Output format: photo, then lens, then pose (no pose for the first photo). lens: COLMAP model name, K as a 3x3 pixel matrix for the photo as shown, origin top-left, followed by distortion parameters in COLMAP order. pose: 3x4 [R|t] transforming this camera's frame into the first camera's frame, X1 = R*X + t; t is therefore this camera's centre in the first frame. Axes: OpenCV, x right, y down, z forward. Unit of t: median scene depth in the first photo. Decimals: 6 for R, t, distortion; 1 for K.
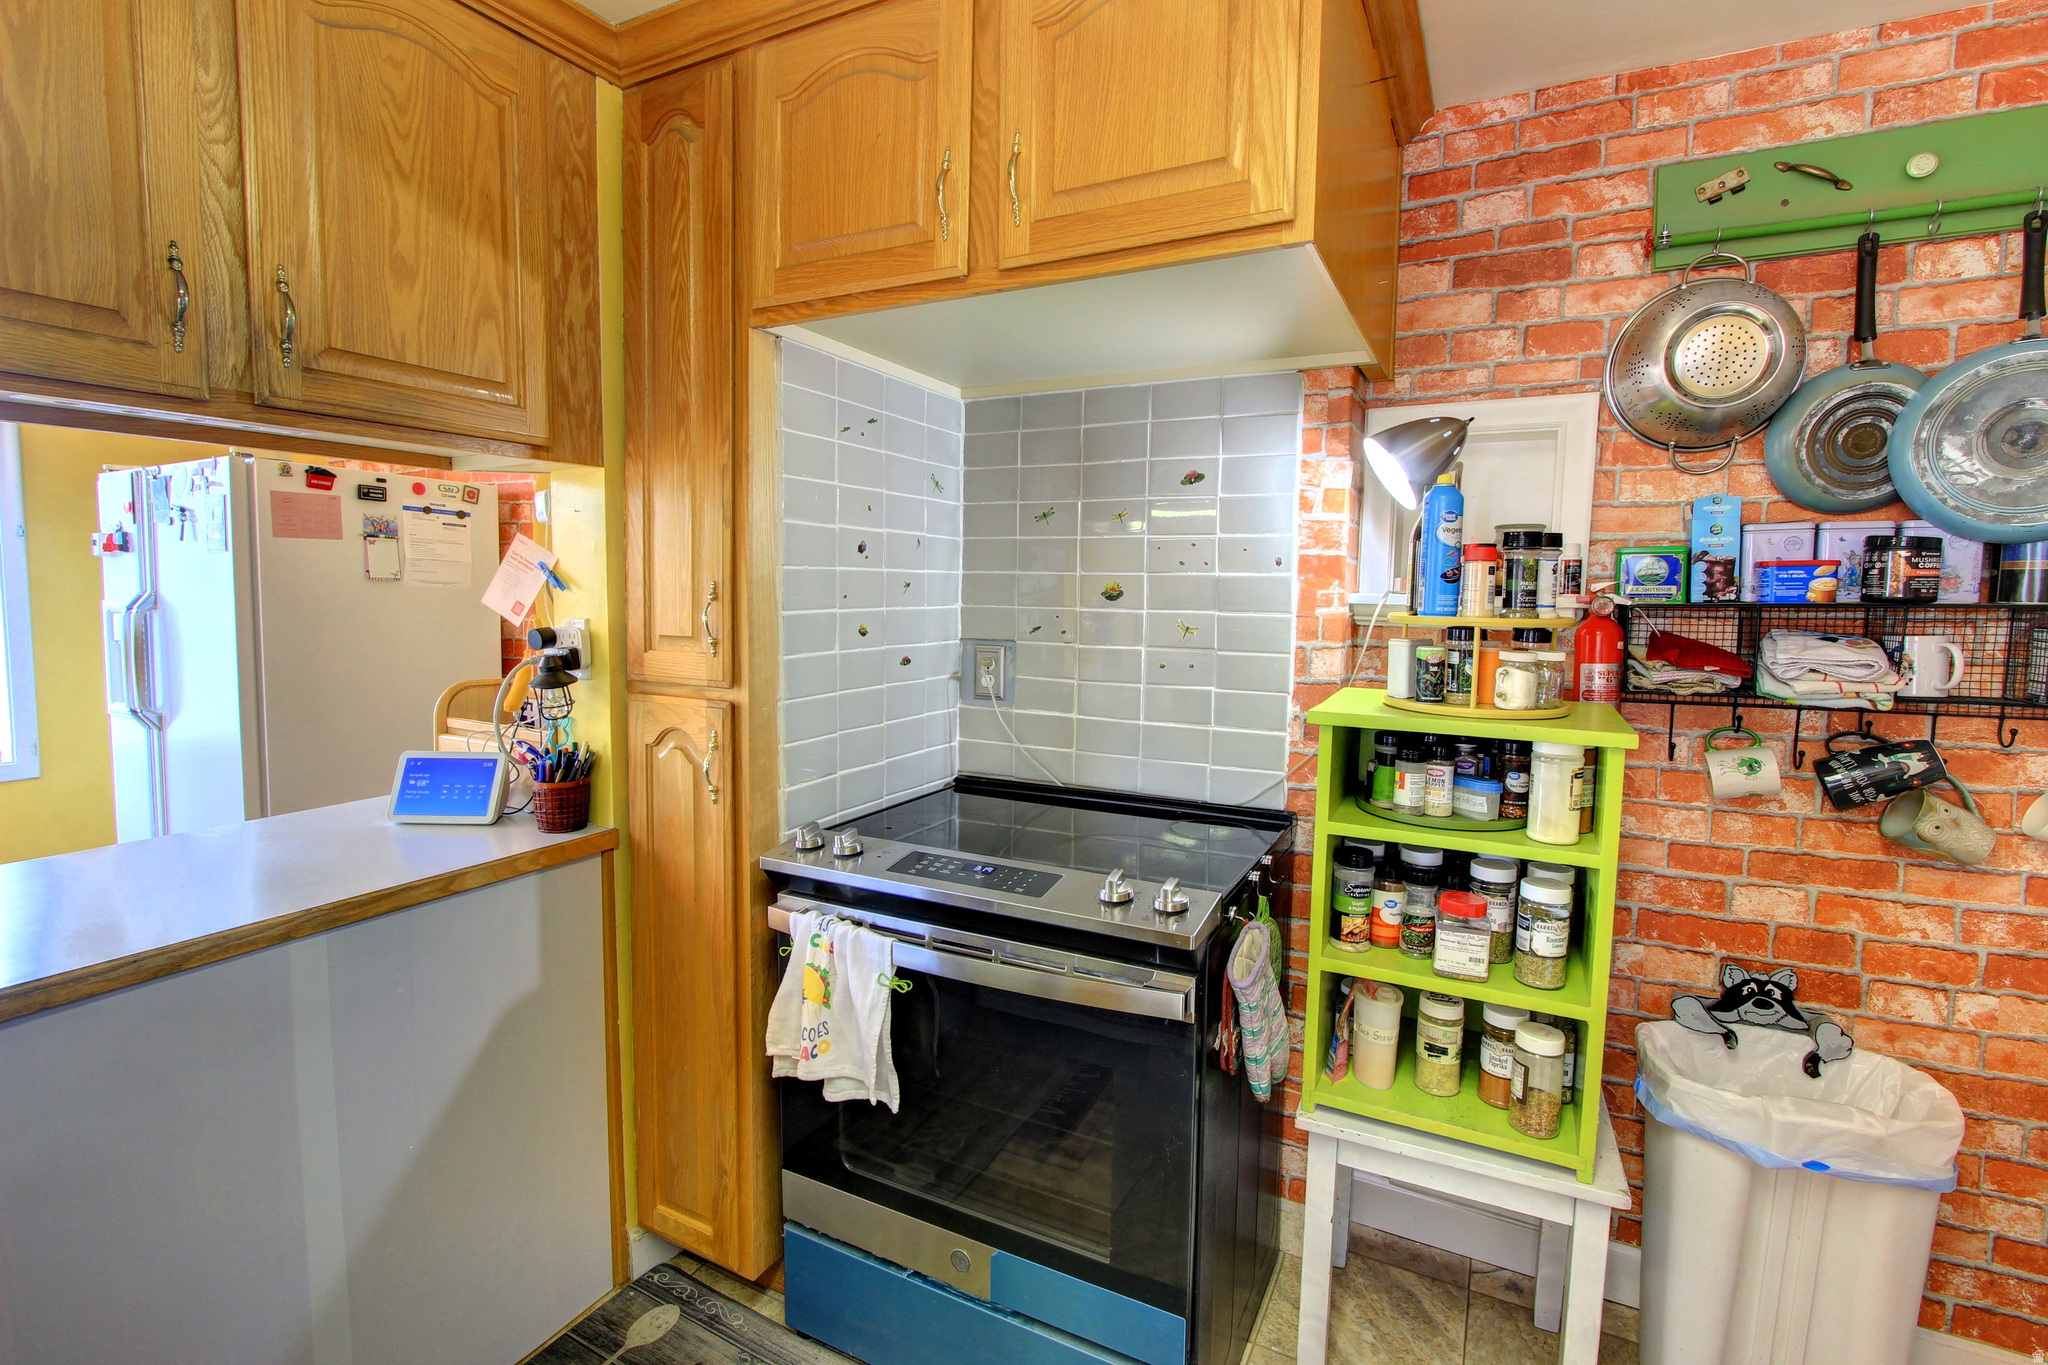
lens RADIAL K [[960.2, 0, 1011.4], [0, 960.2, 673.3], [0, 0, 1]] dist [-0.017837, 0.001391]
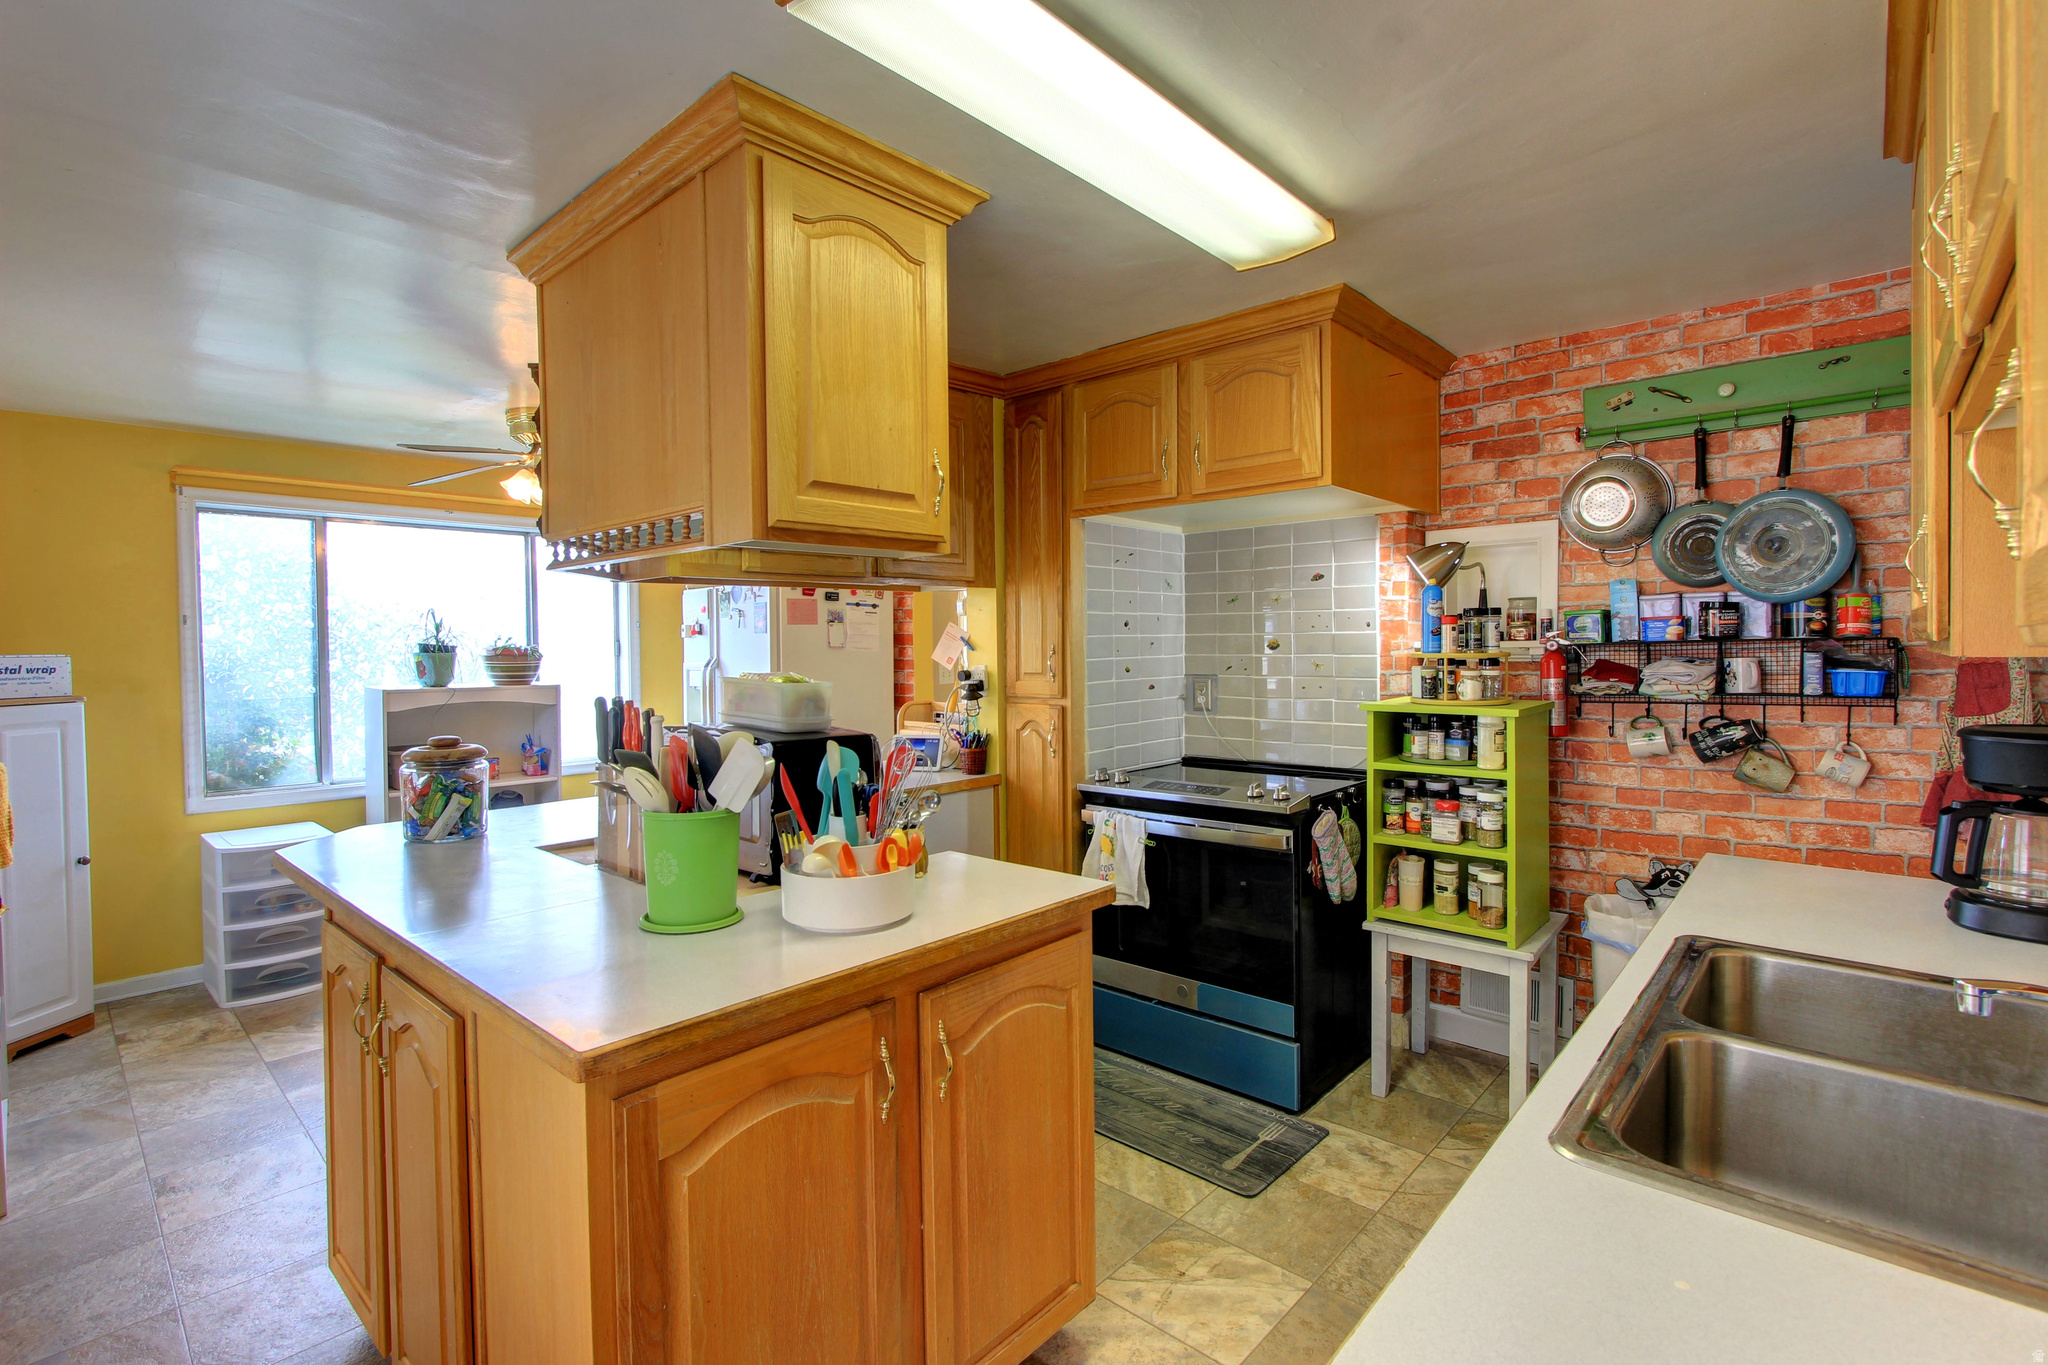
lens RADIAL K [[960.2, 0, 1020.5], [0, 960.2, 663.9], [0, 0, 1]] dist [-0.017837, 0.001391]
pose [[0.968752, -0.020303, -0.247200, 0.113329], [0.003362, 0.997628, -0.068760, 0.080336], [0.248009, 0.065781, 0.966522, -0.928858]]
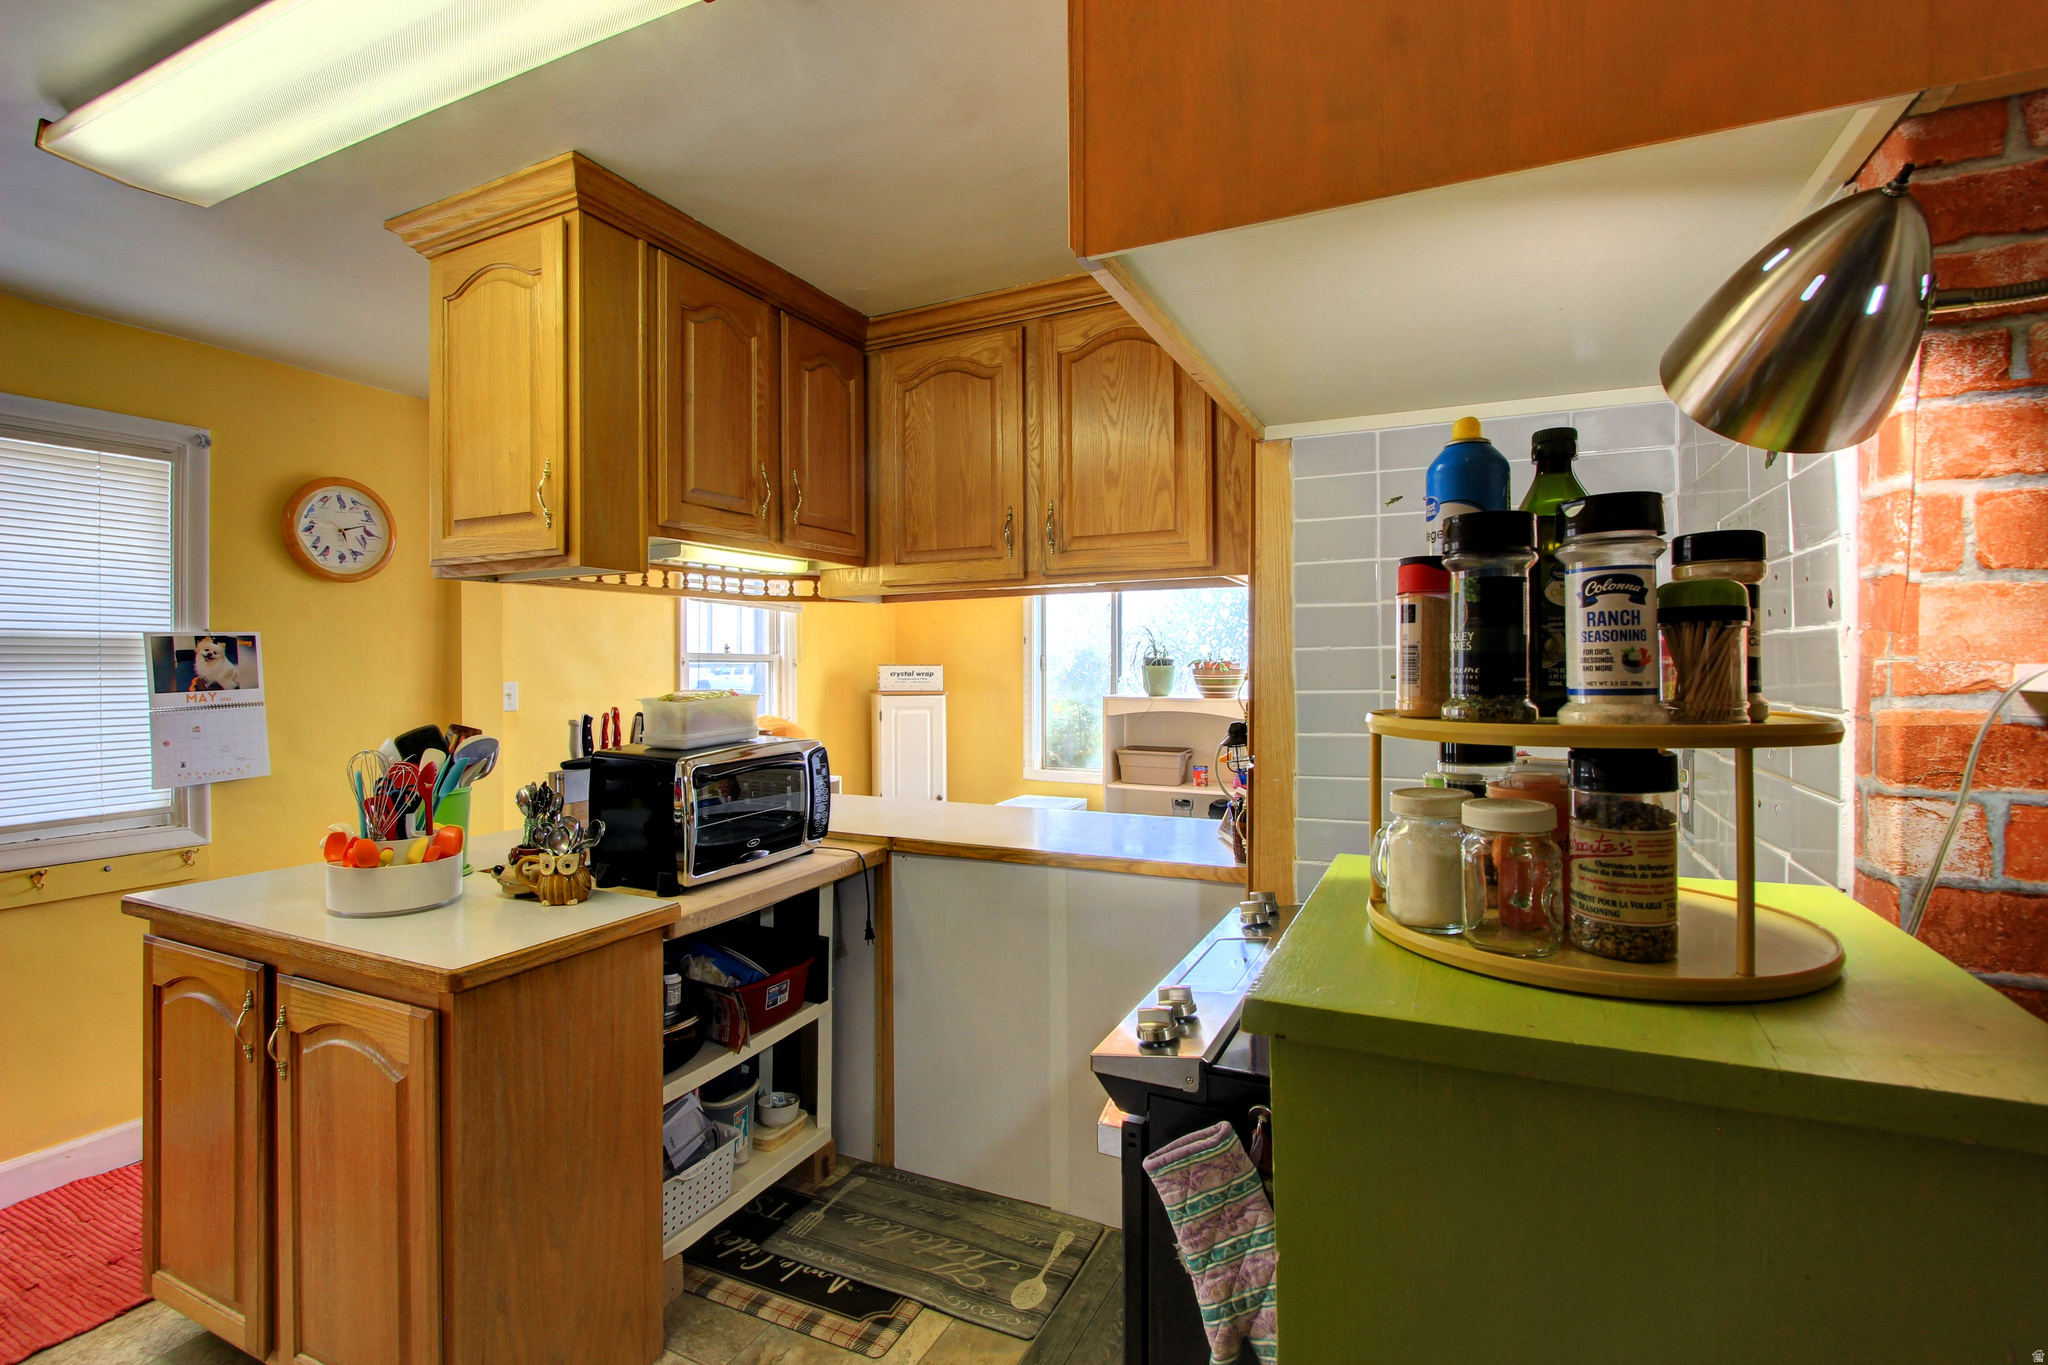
lens RADIAL K [[960.2, 0, 1015.4], [0, 960.2, 660.9], [0, 0, 1]] dist [-0.017837, 0.001391]
pose [[0.025424, -0.019367, -0.999489, 0.833664], [-0.083229, 0.996300, -0.021423, -0.048877], [0.996206, 0.083731, 0.023718, 0.675279]]
